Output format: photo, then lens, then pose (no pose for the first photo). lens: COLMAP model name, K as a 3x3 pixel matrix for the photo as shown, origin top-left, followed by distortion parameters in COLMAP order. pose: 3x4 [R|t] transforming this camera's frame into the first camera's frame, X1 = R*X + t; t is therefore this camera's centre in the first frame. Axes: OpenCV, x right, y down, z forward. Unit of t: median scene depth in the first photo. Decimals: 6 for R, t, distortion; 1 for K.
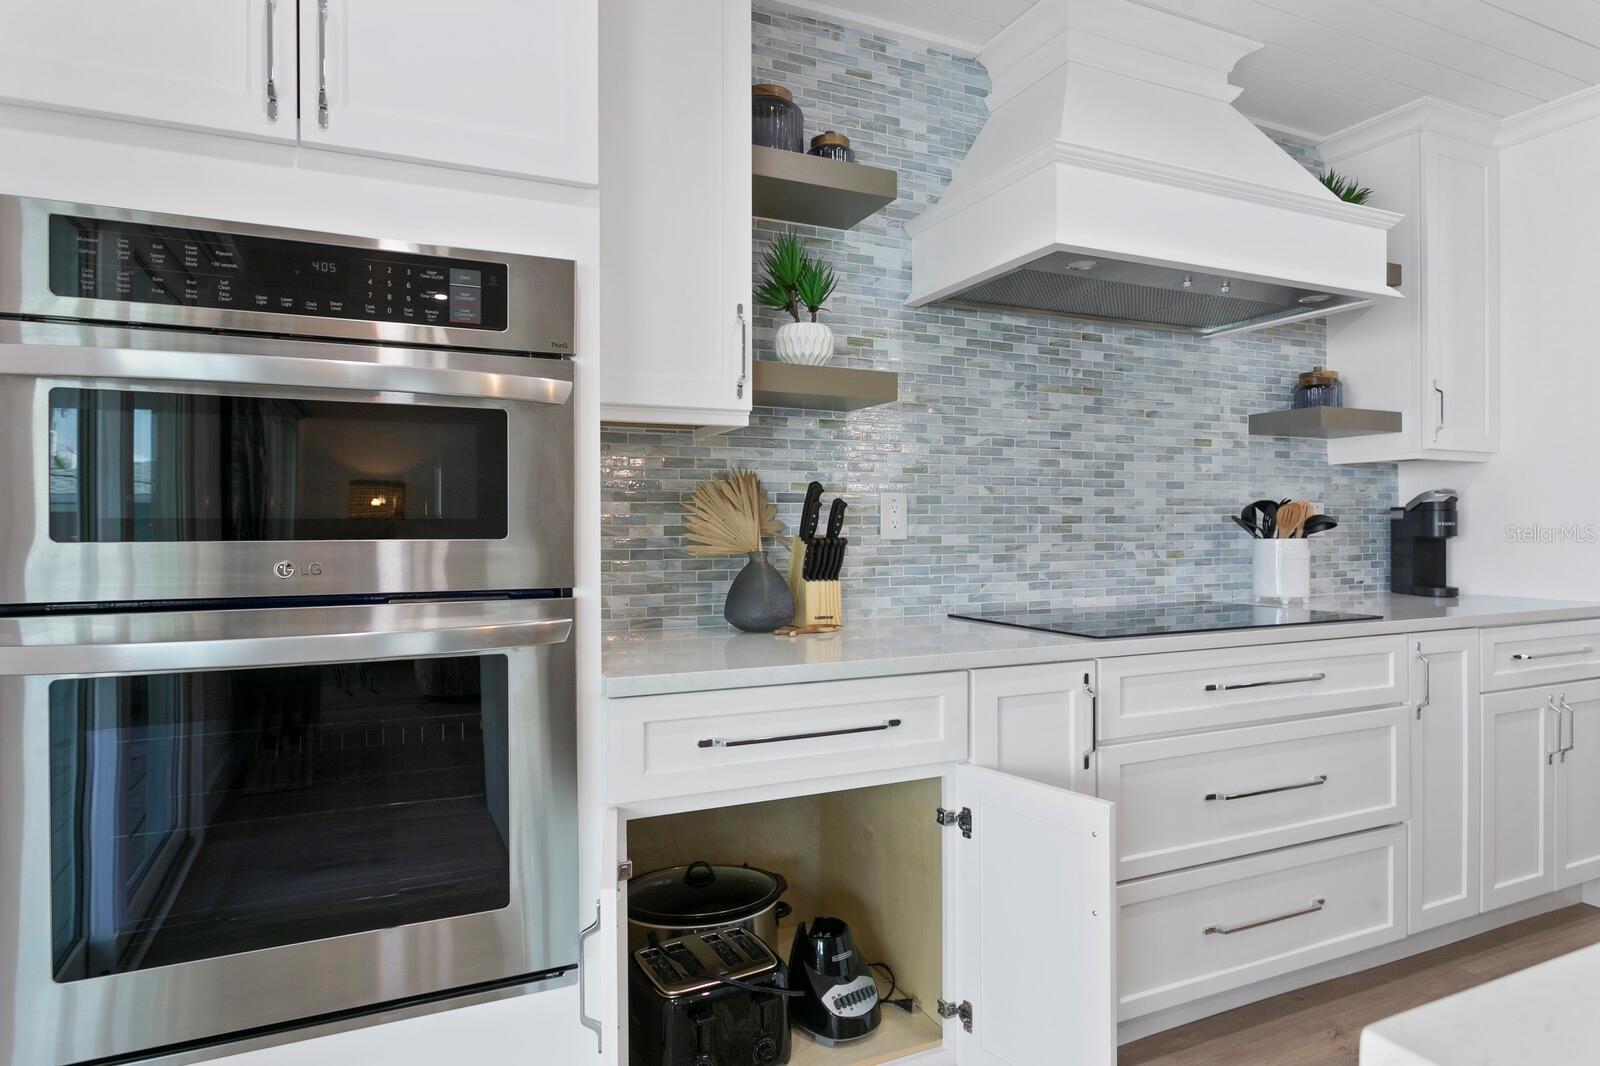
lens RADIAL K [[926.1, 0, 800.0], [0, 926.1, 533.0], [0, 0, 1]] dist [-0.034706, 0.000182]
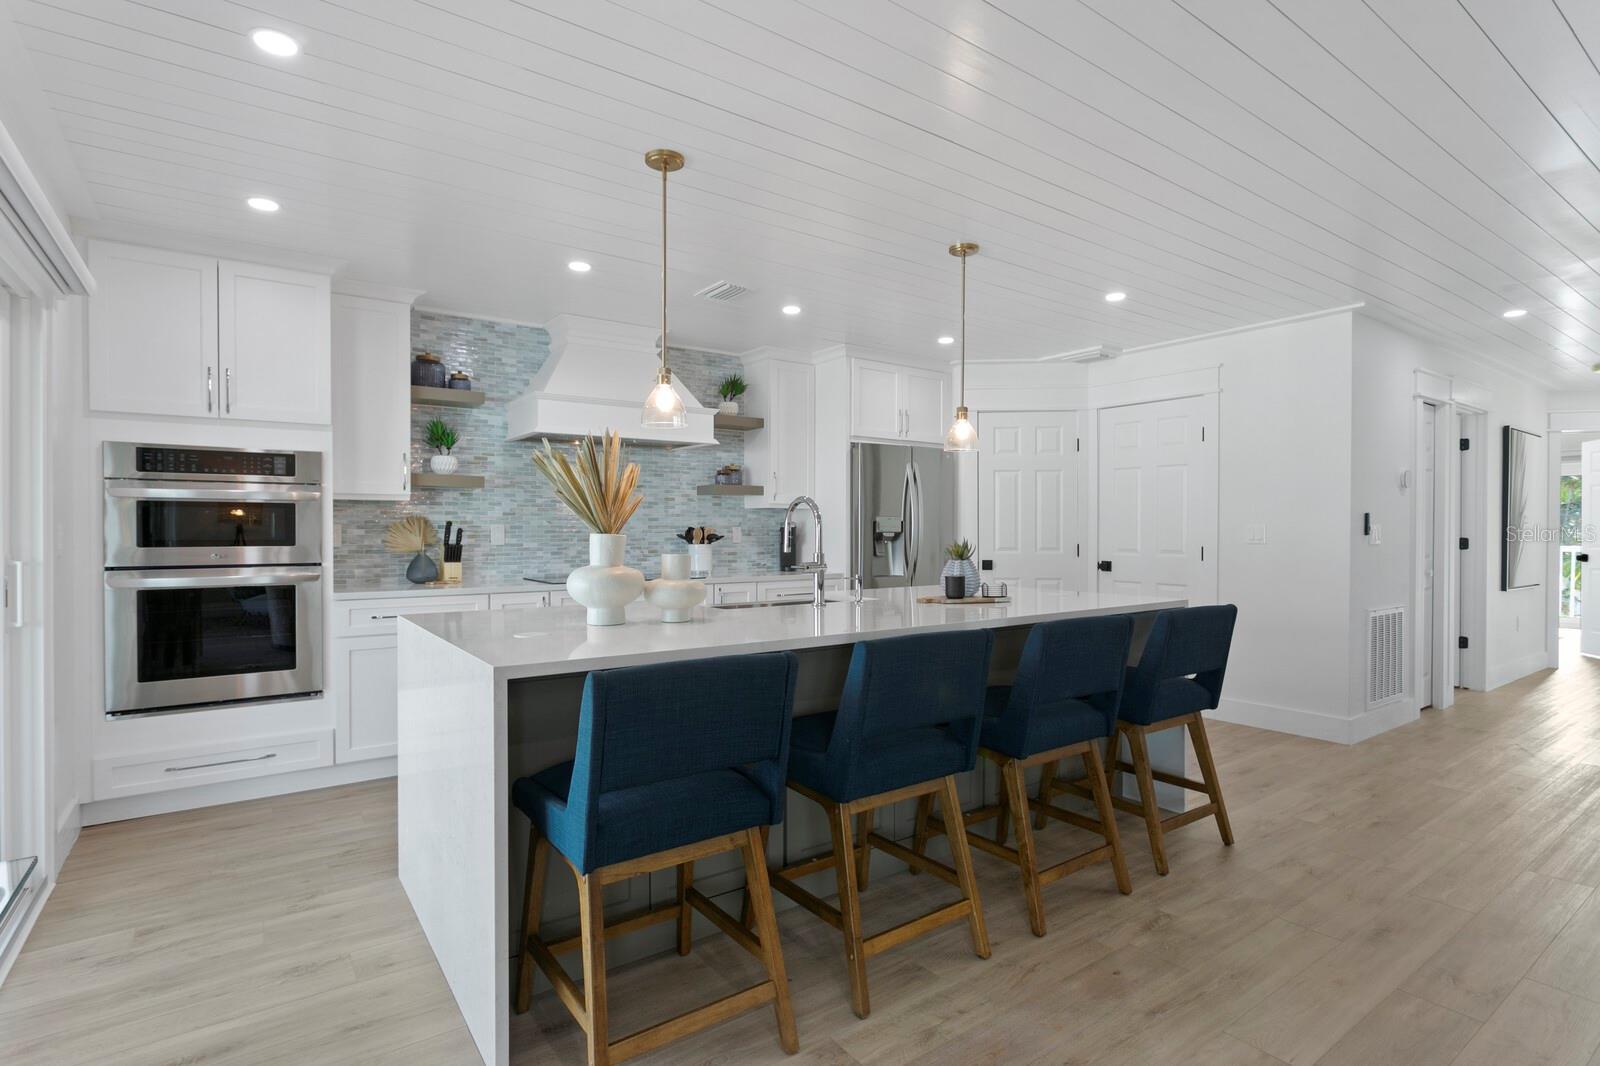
lens RADIAL K [[795.4, 0, 804.1], [0, 795.4, 534.1], [0, 0, 1]] dist [-0.020627, 0.000378]
pose [[0.981562, 0.003154, 0.191119, 0.470246], [-0.003264, 0.999995, 0.000261, -0.022509], [-0.191117, -0.000880, 0.981567, -1.056675]]
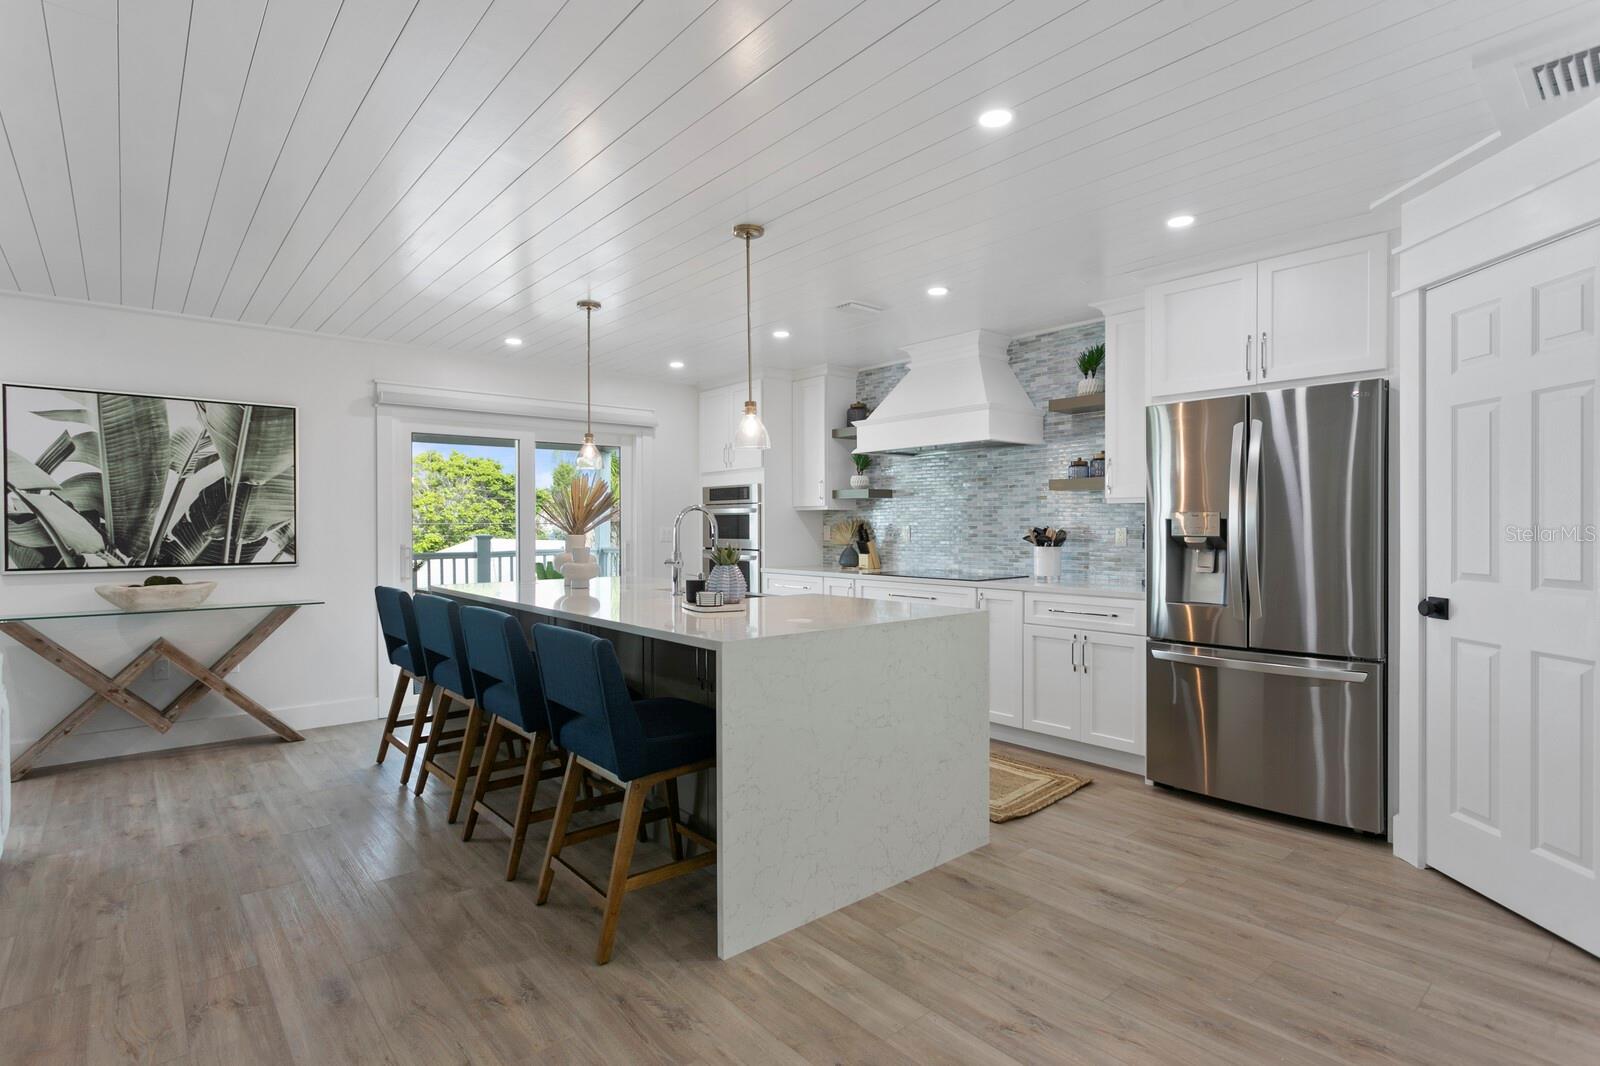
lens RADIAL K [[795.4, 0, 804.1], [0, 795.4, 534.1], [0, 0, 1]] dist [-0.020627, 0.000378]
pose [[0.274654, 0.014412, -0.961435, 2.352885], [-0.004026, 0.999896, 0.013839, -0.049166], [0.961535, 0.000070, 0.274683, 0.034529]]
